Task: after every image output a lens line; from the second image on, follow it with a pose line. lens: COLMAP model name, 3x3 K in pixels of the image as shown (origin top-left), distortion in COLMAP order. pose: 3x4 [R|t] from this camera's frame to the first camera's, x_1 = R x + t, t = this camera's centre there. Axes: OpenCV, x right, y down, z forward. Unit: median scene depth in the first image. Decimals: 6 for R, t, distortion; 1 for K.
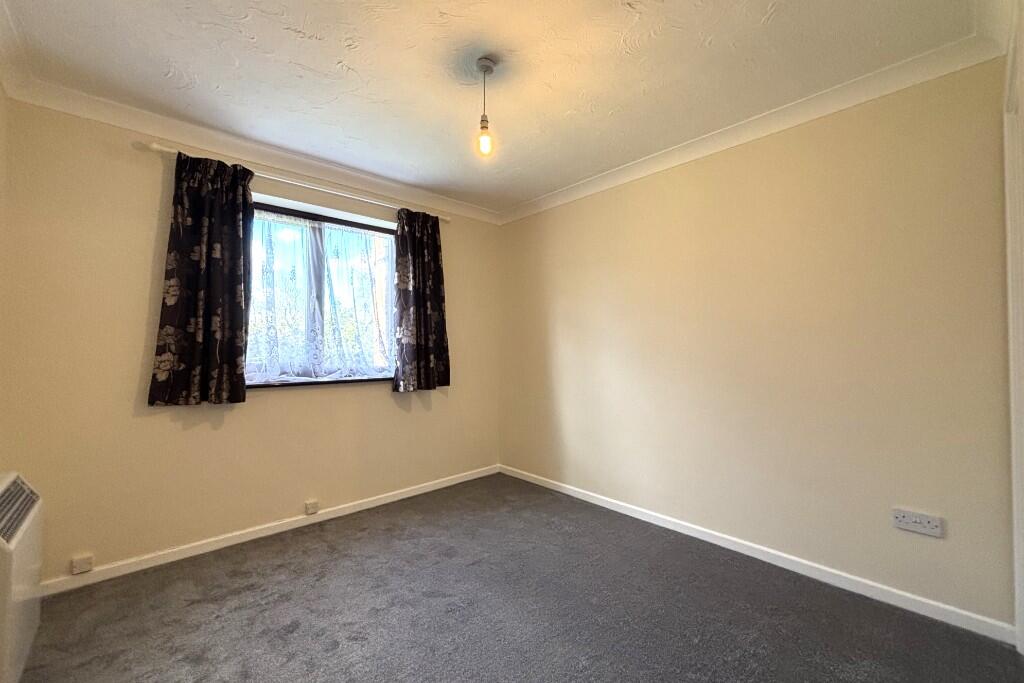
lens RADIAL K [[412.1, 0, 510.9], [0, 412.1, 330.9], [0, 0, 1]] dist [0.000729, 0.000633]
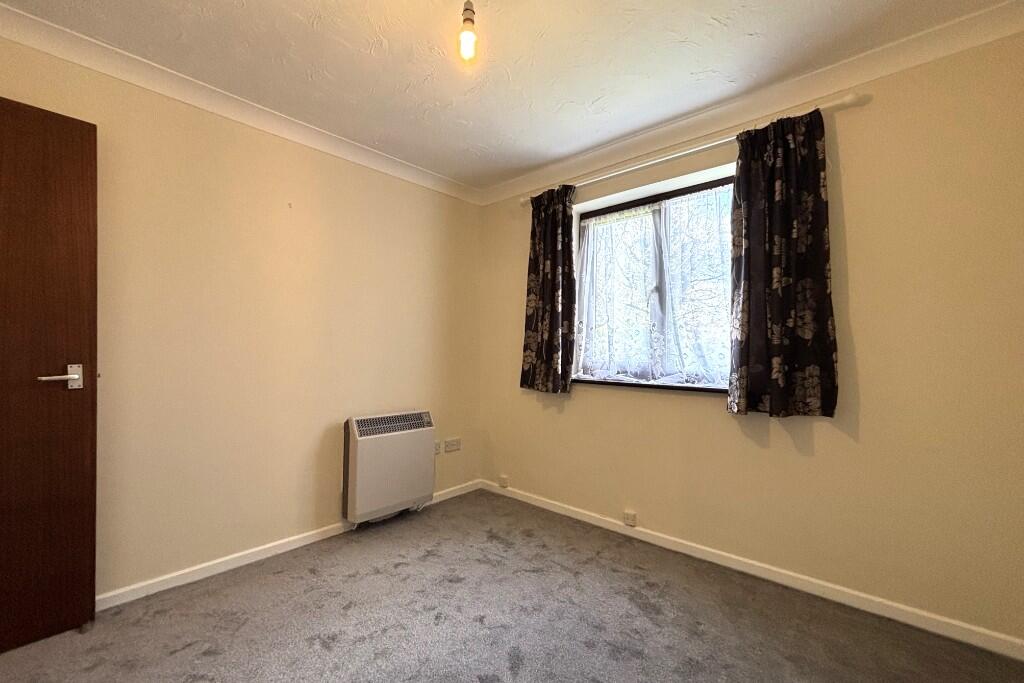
lens RADIAL K [[426.6, 0, 533.9], [0, 426.6, 349.6], [0, 0, 1]] dist [0.000619, 0.000186]
pose [[0.107178, 0.003400, -0.994234, 0.456349], [0.036885, 0.999292, 0.007393, 0.034292], [0.993555, -0.037465, 0.106977, 0.711074]]
